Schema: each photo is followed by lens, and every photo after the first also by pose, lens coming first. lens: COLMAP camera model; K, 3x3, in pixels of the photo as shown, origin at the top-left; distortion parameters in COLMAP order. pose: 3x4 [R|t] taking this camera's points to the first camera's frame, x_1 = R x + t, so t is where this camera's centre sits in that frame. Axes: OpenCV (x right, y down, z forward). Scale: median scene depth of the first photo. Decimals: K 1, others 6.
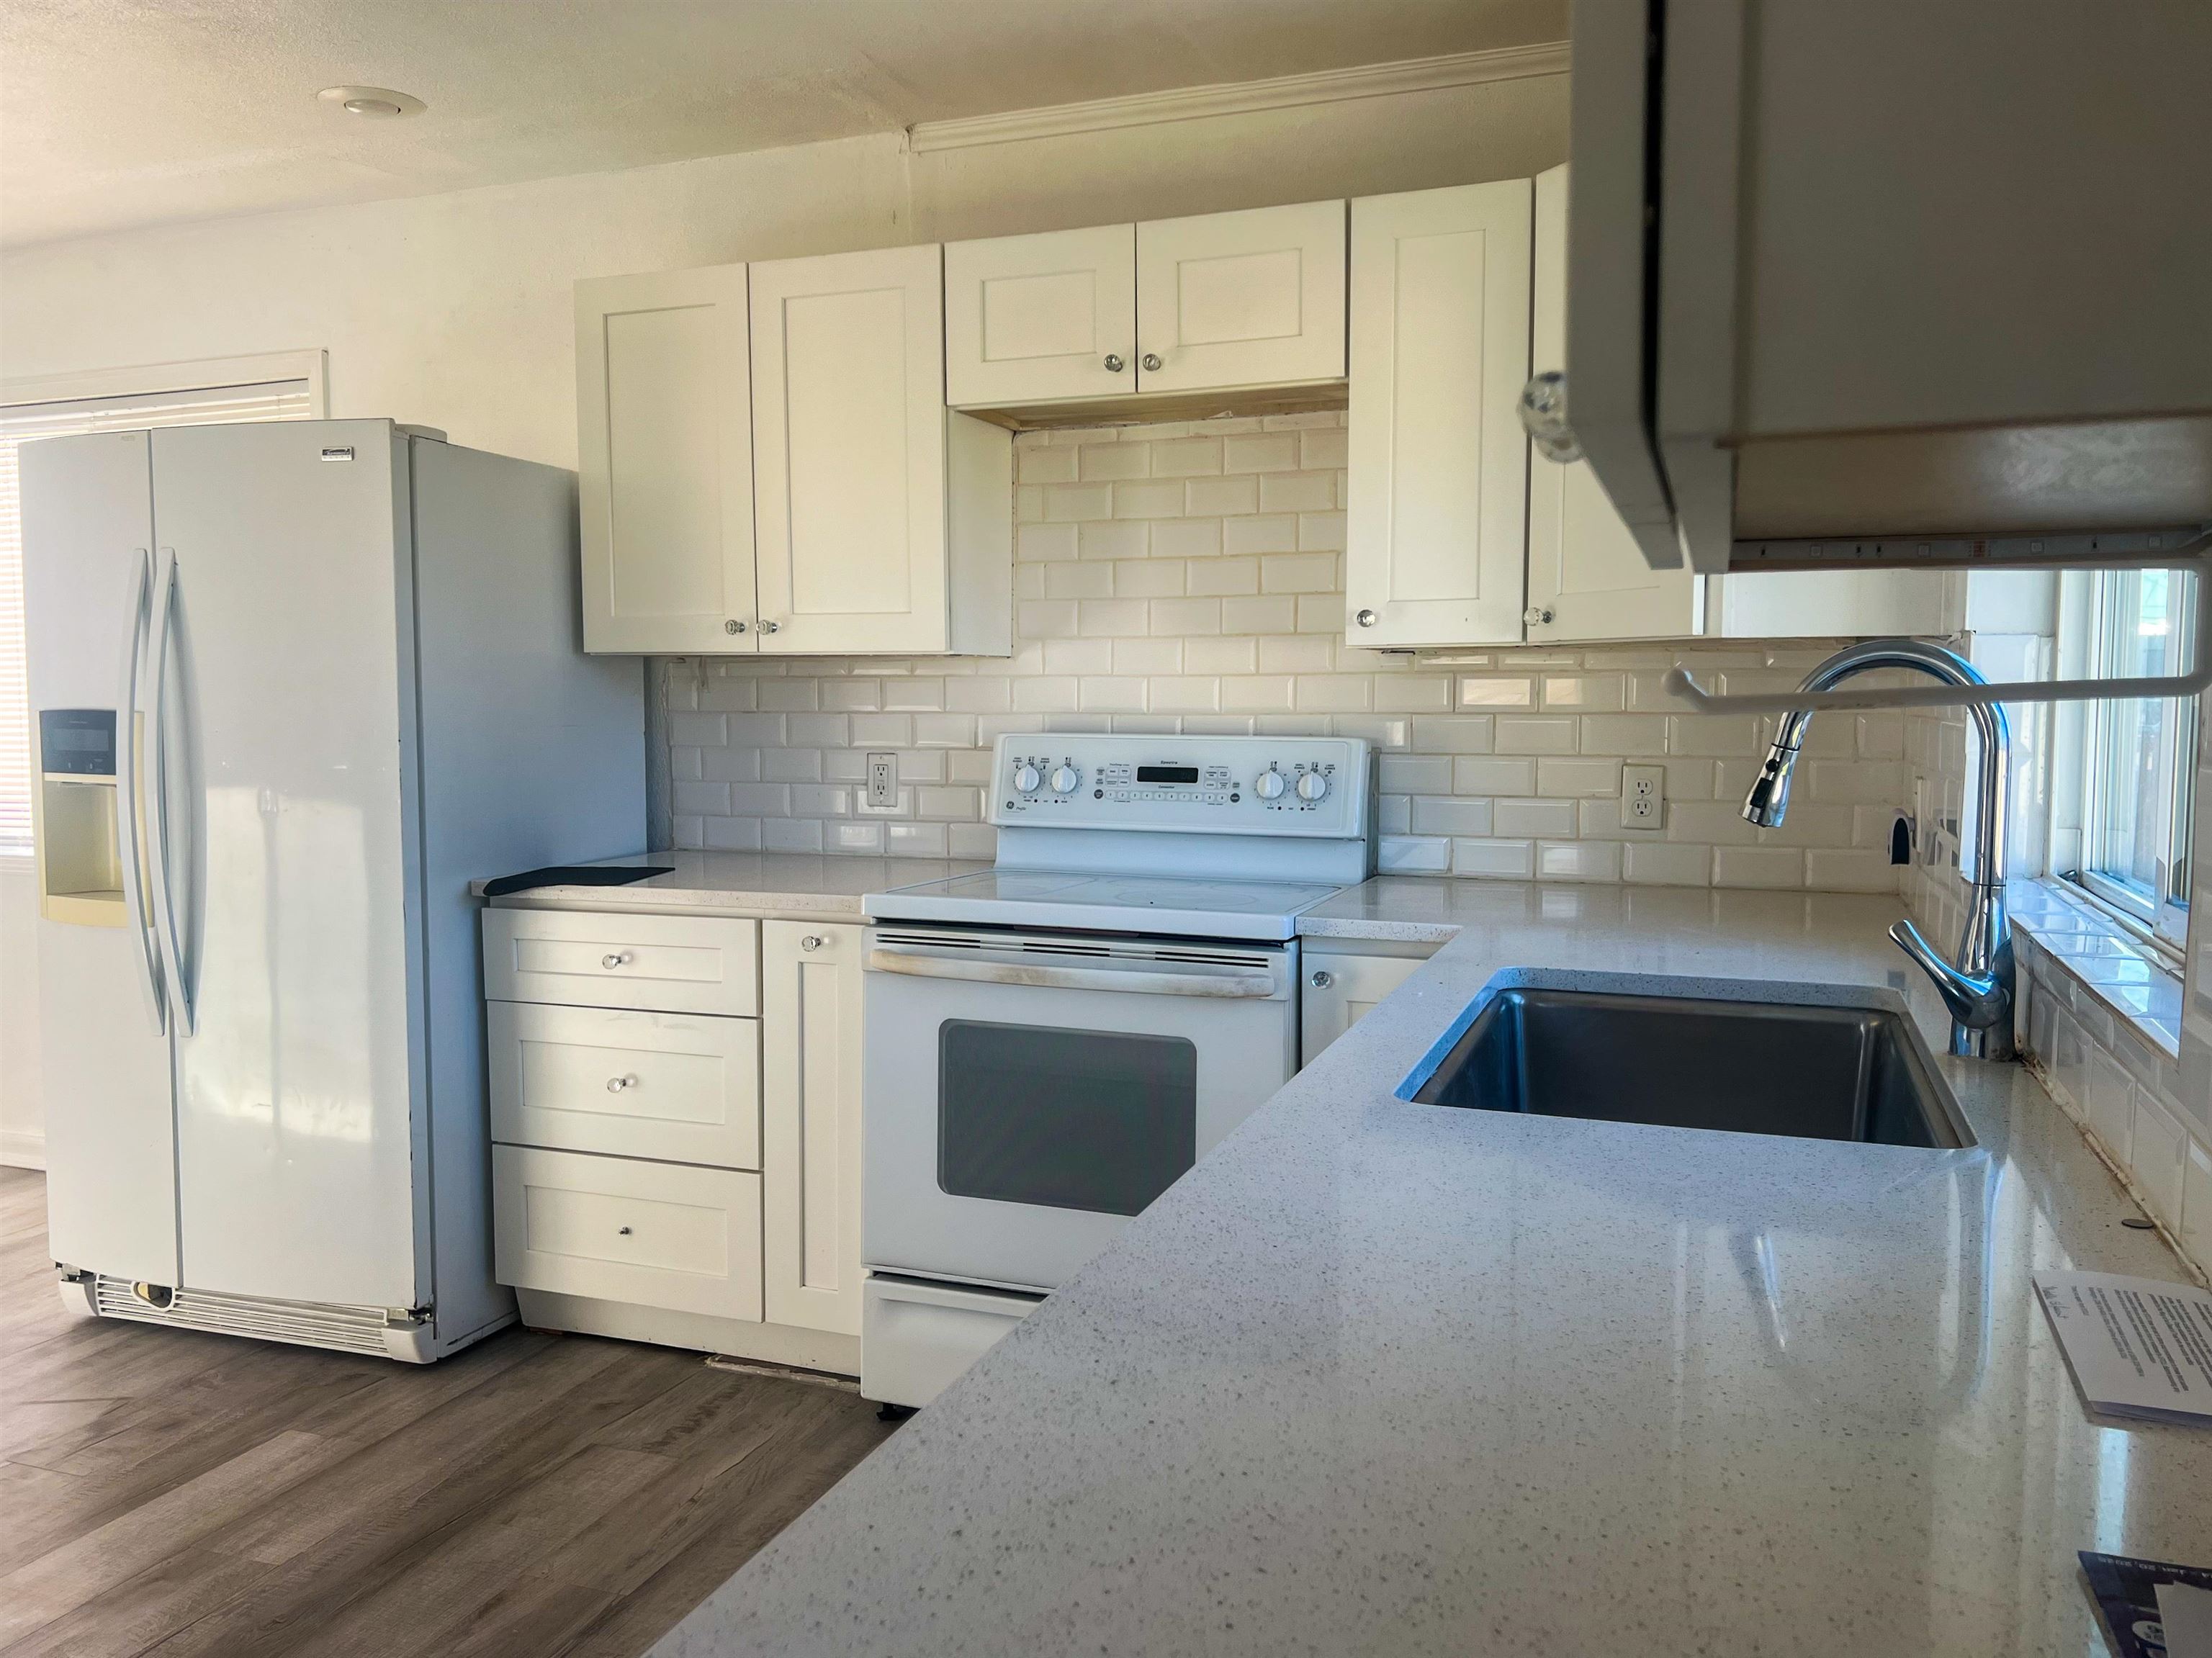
lens RADIAL K [[1712.0, 0, 1106.0], [0, 1712.0, 829.0], [0, 0, 1]] dist [0.007477, 0.002029]
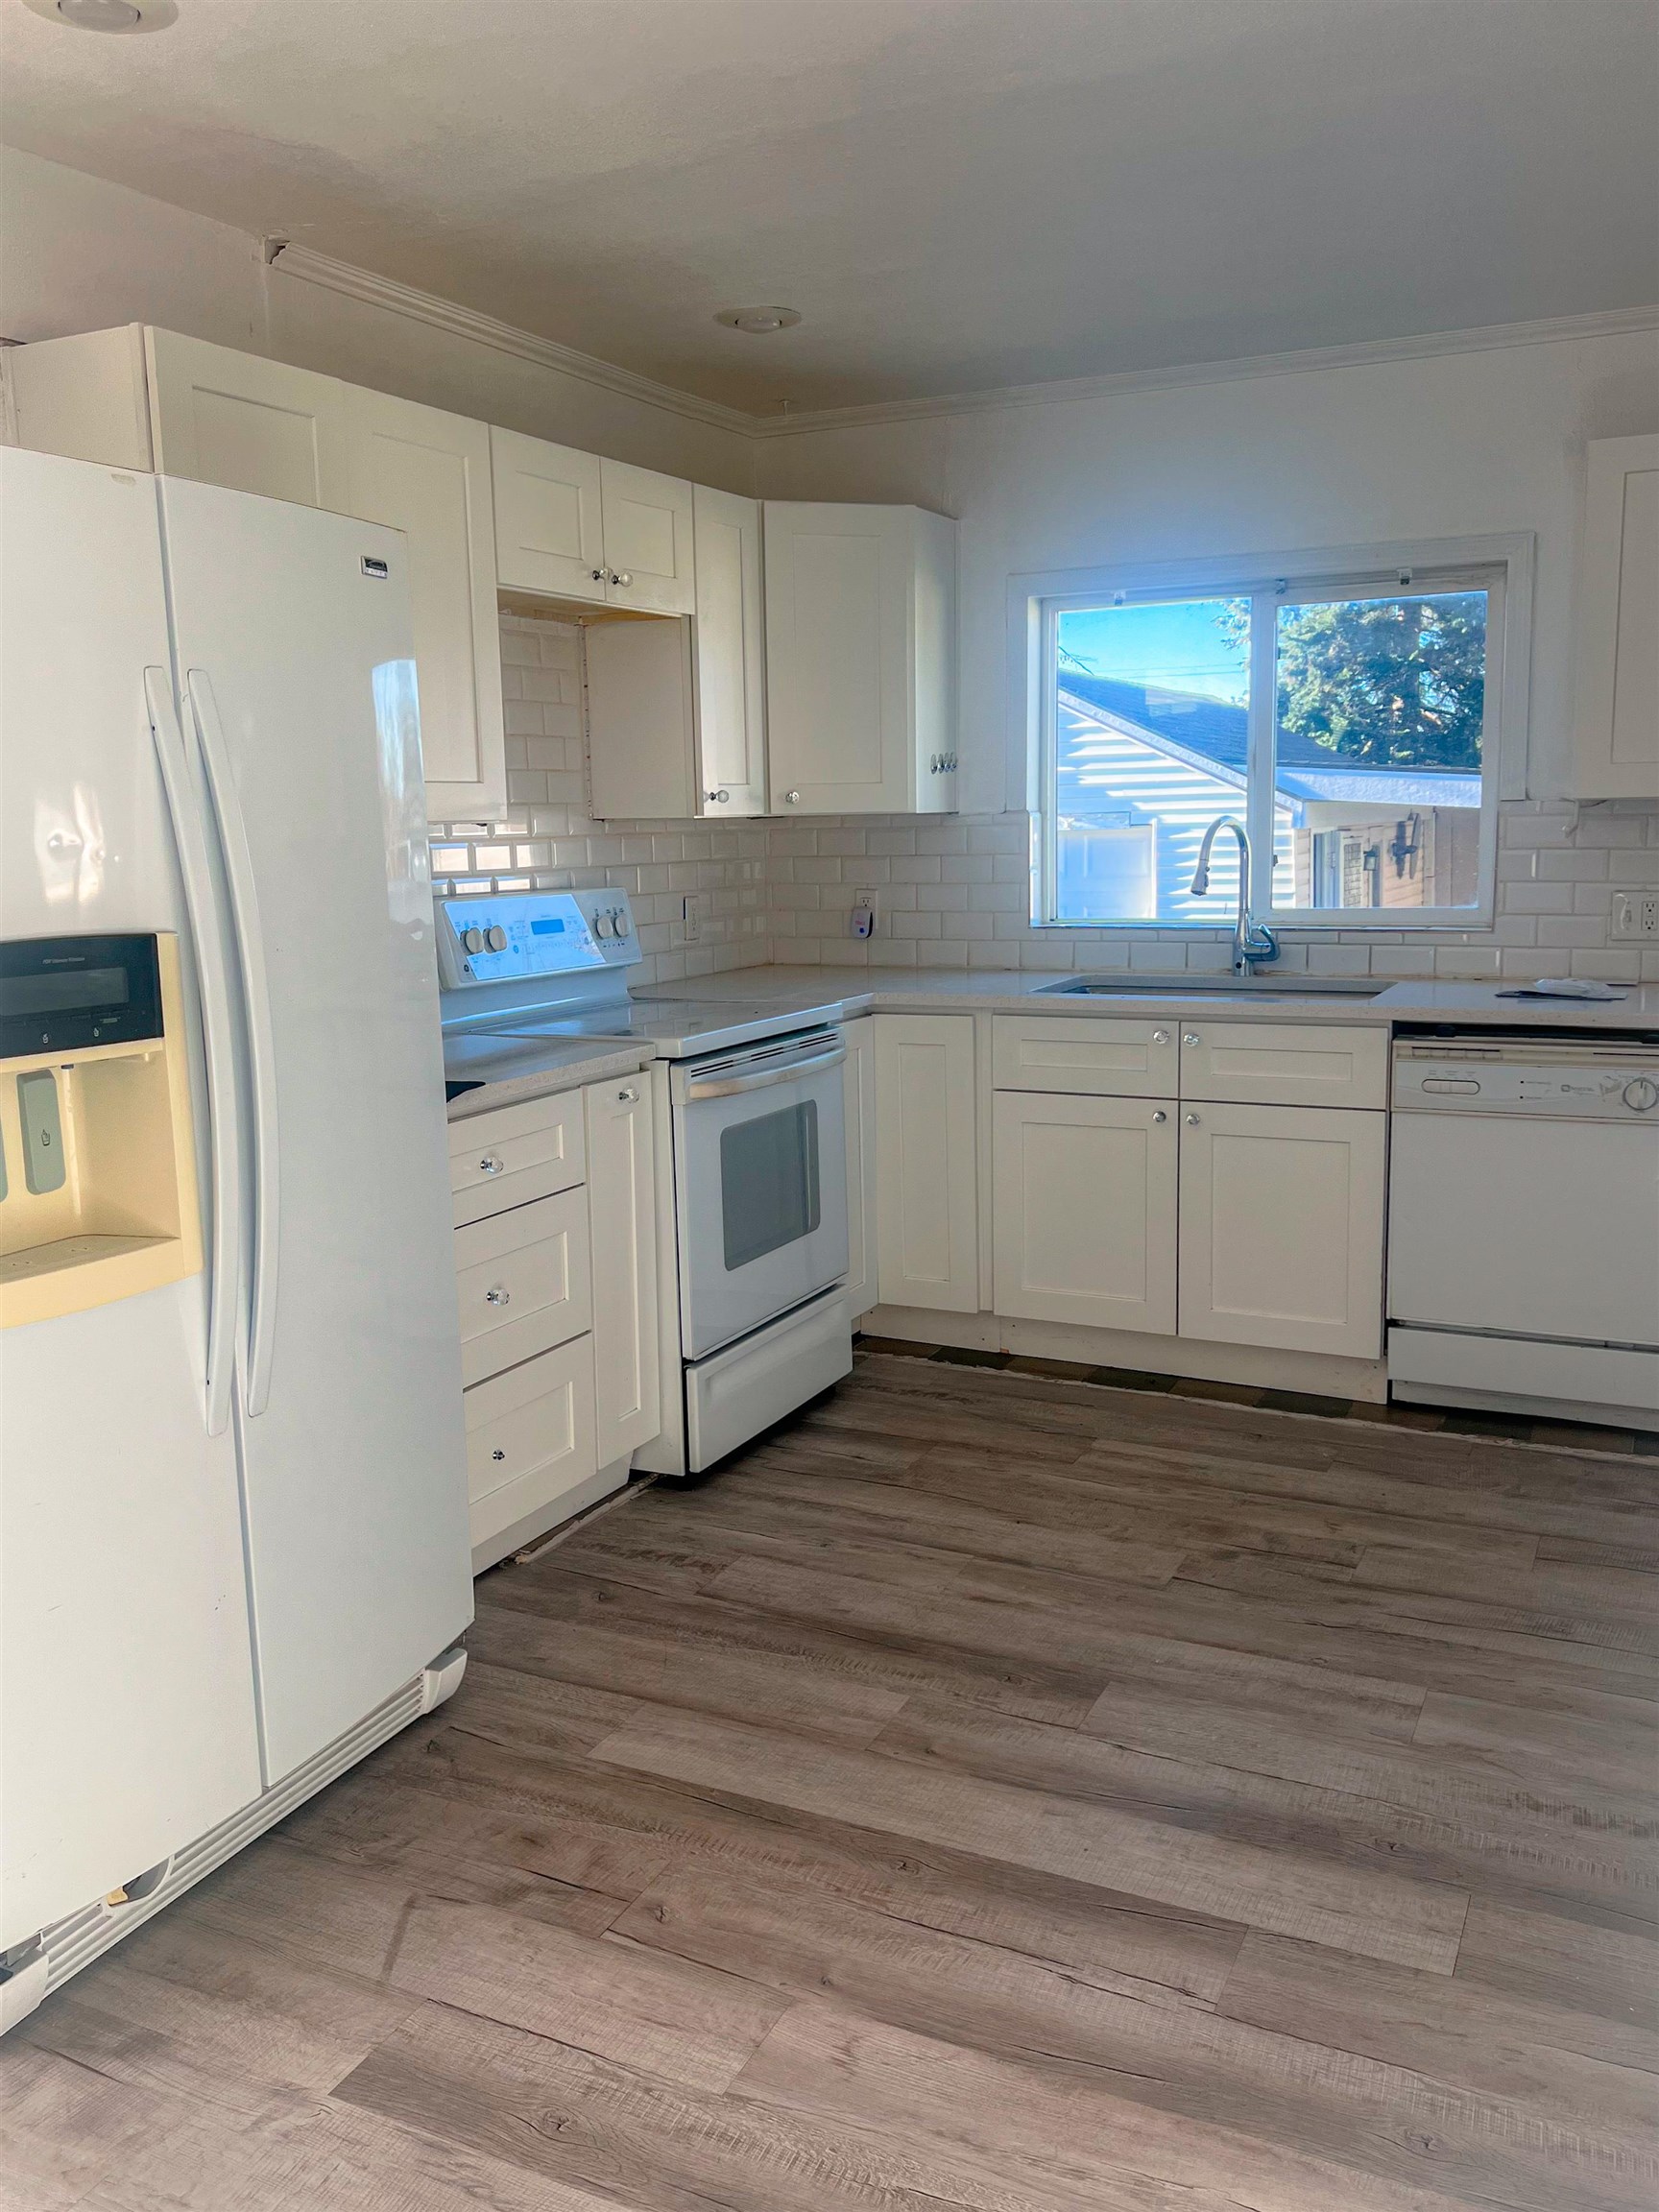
lens RADIAL K [[1773.9, 0, 829.5], [0, 1773.9, 1106.0], [0, 0, 1]] dist [-0.007406, -0.008343]
pose [[0.099554, -0.165836, 0.981115, -1.262878], [0.098012, 0.982853, 0.156185, -0.089688], [-0.990193, 0.080612, 0.114101, 0.752632]]
